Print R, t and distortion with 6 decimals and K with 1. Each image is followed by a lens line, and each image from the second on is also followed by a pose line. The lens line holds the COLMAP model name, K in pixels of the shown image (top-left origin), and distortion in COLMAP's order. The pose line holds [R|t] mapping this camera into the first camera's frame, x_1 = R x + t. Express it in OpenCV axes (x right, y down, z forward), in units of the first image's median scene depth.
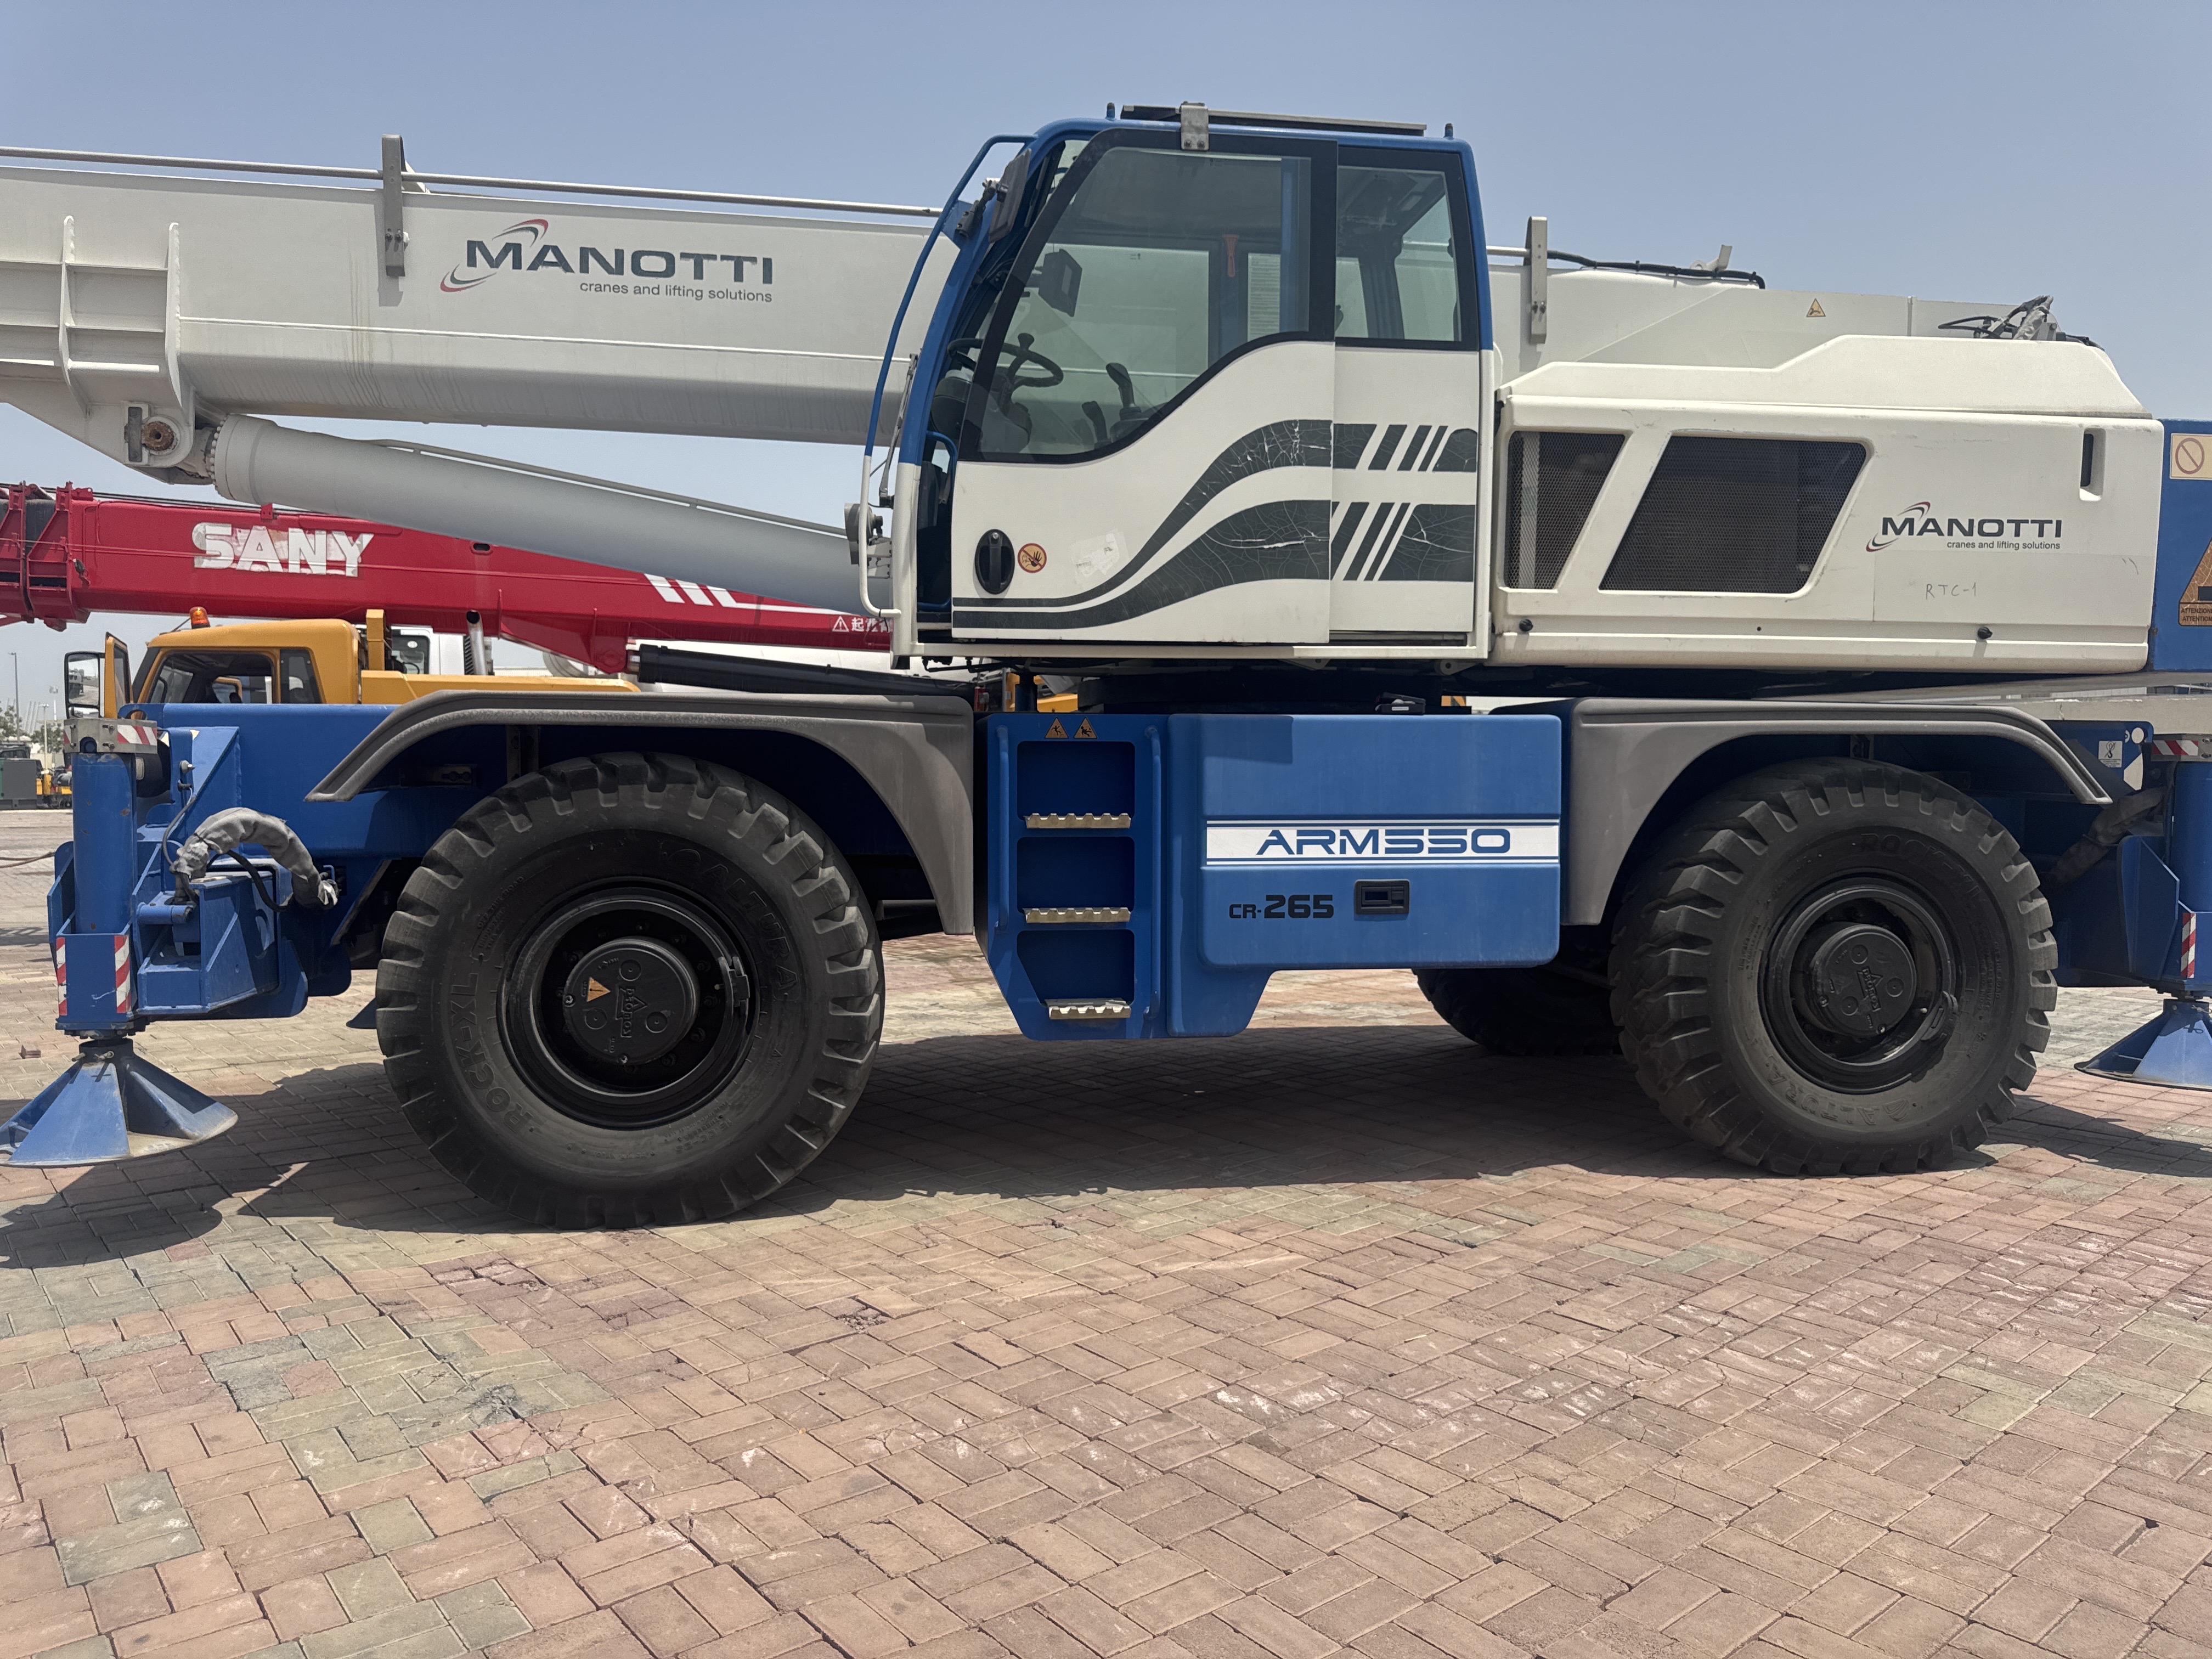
lens RADIAL K [[1551.4, 0, 1115.4], [0, 1551.4, 837.1], [0, 0, 1]] dist [0.100820, -0.155952]
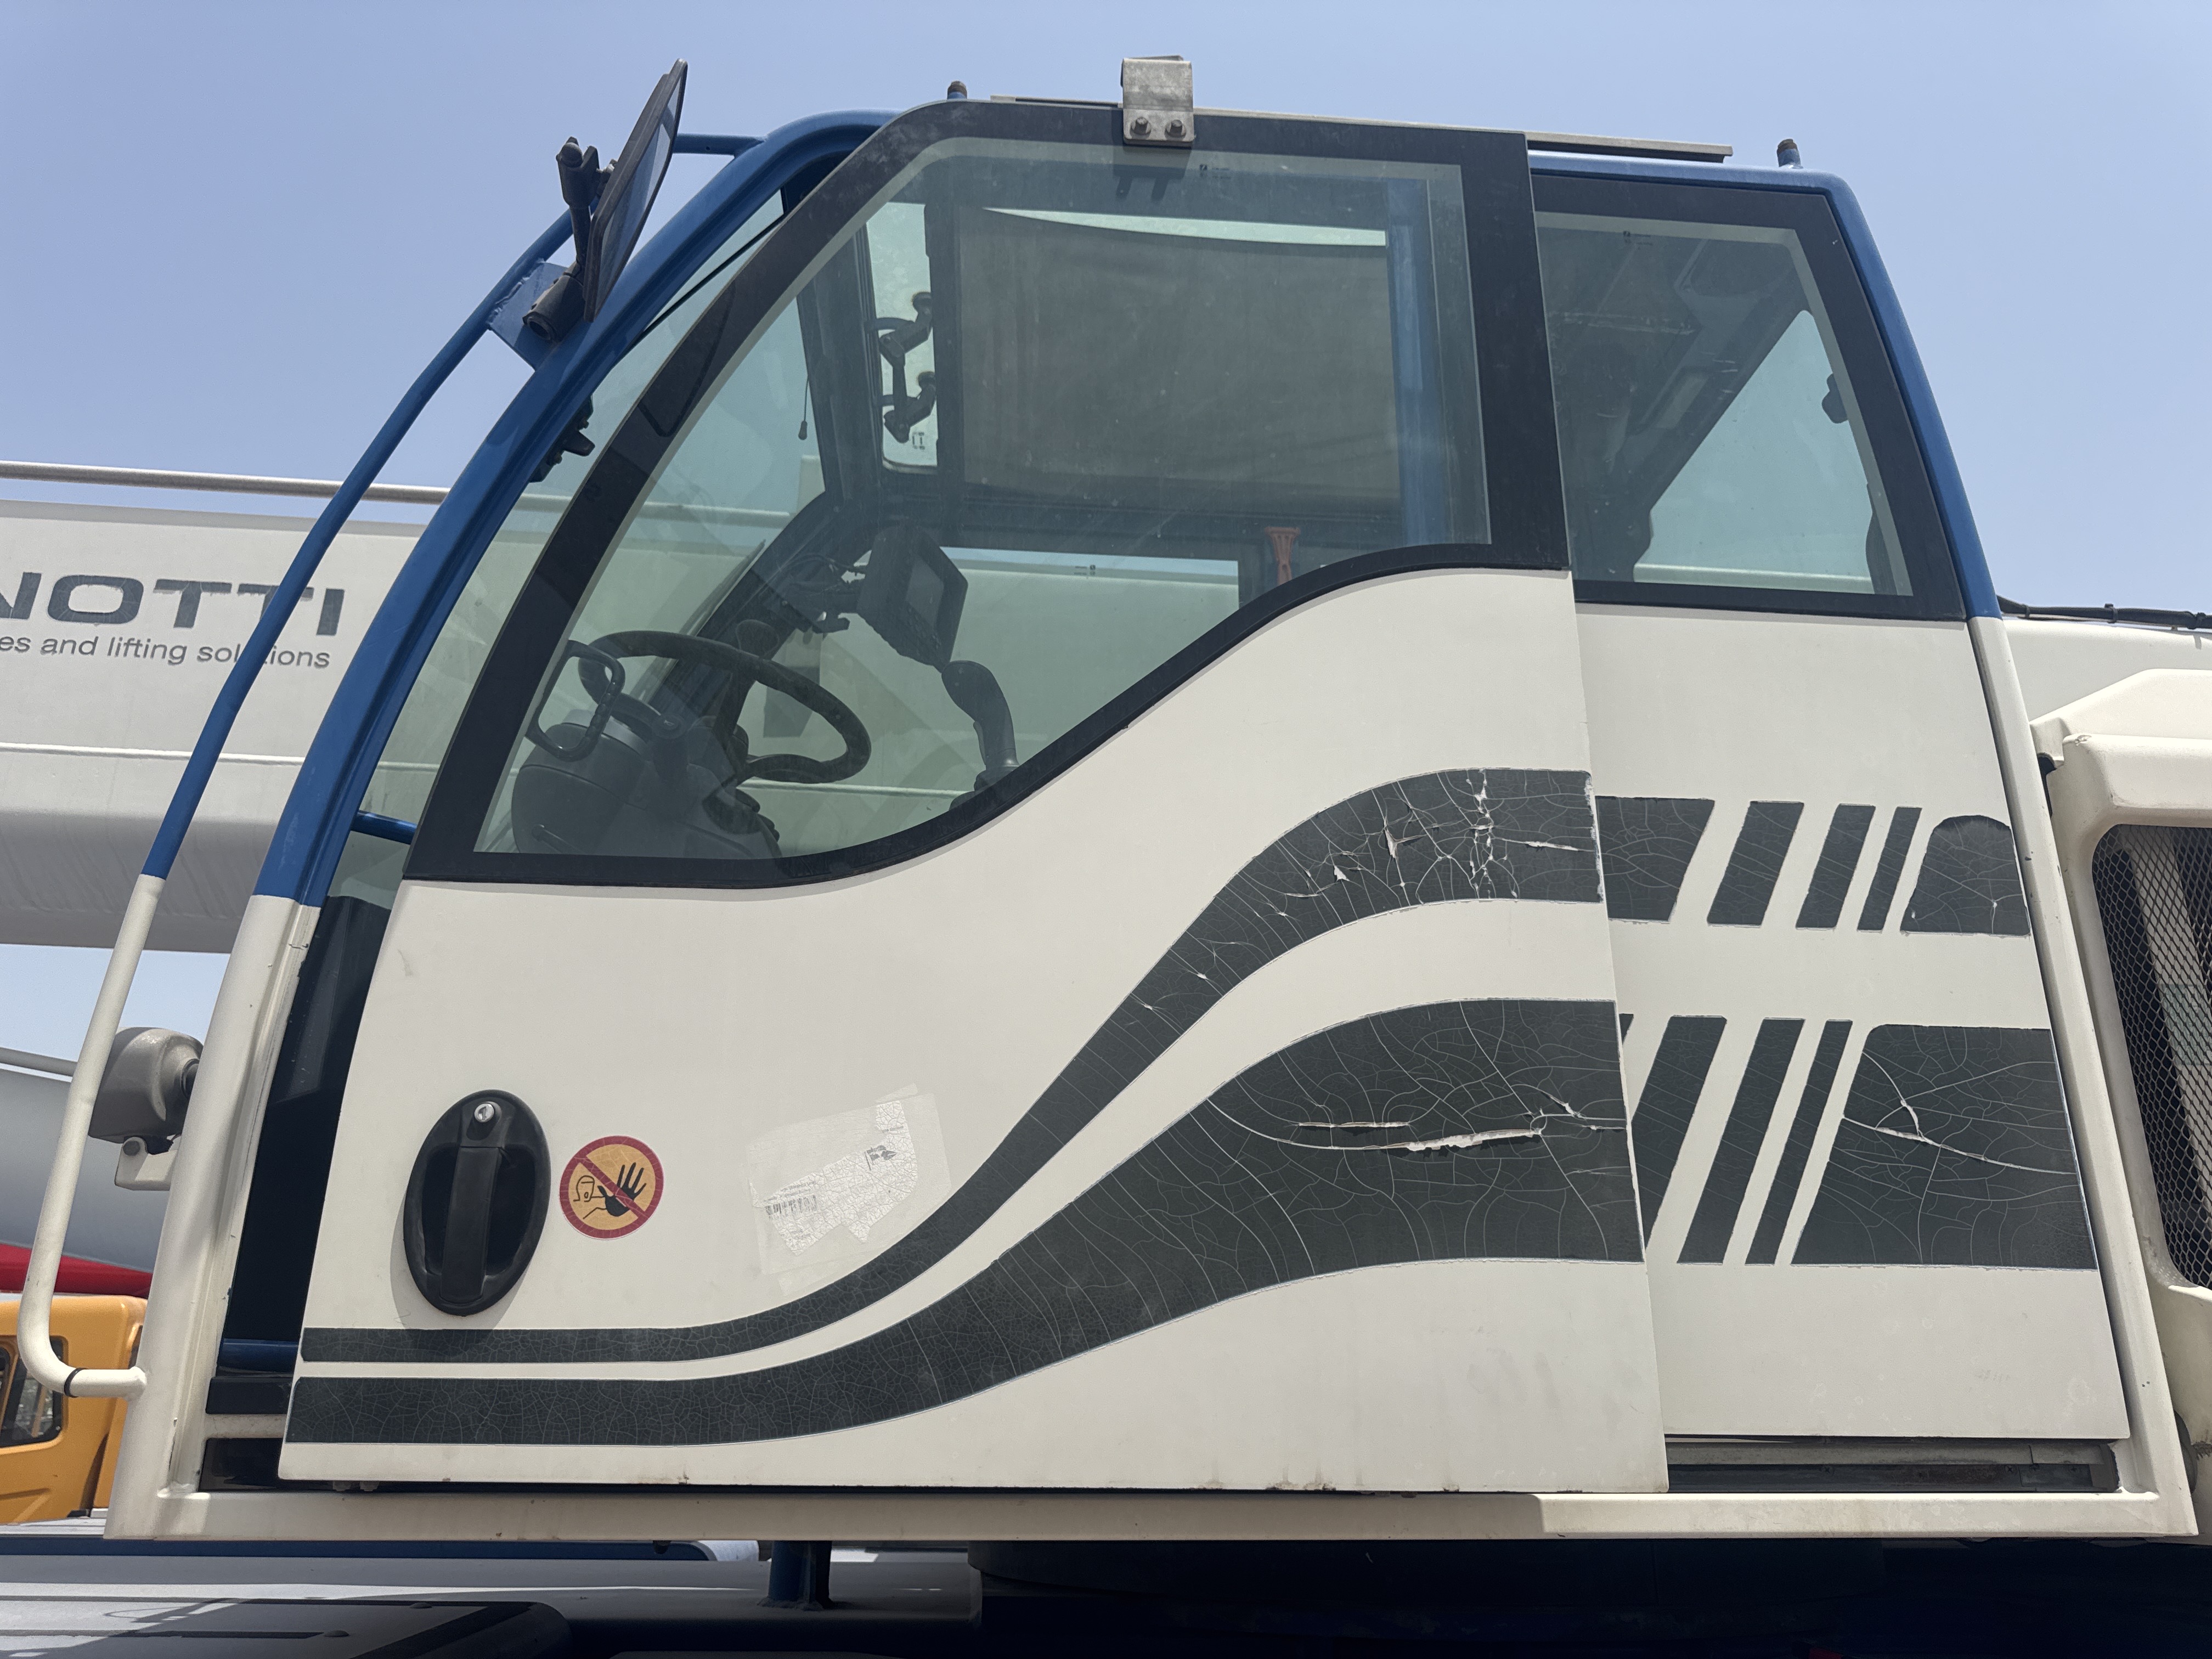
lens RADIAL K [[1580.3, 0, 1087.7], [0, 1580.3, 841.4], [0, 0, 1]] dist [0.054257, -0.089373]
pose [[0.996568, -0.020085, -0.080300, 0.058173], [-0.013243, 0.918930, -0.394197, -0.116219], [0.081708, 0.393908, 0.915511, 0.672237]]
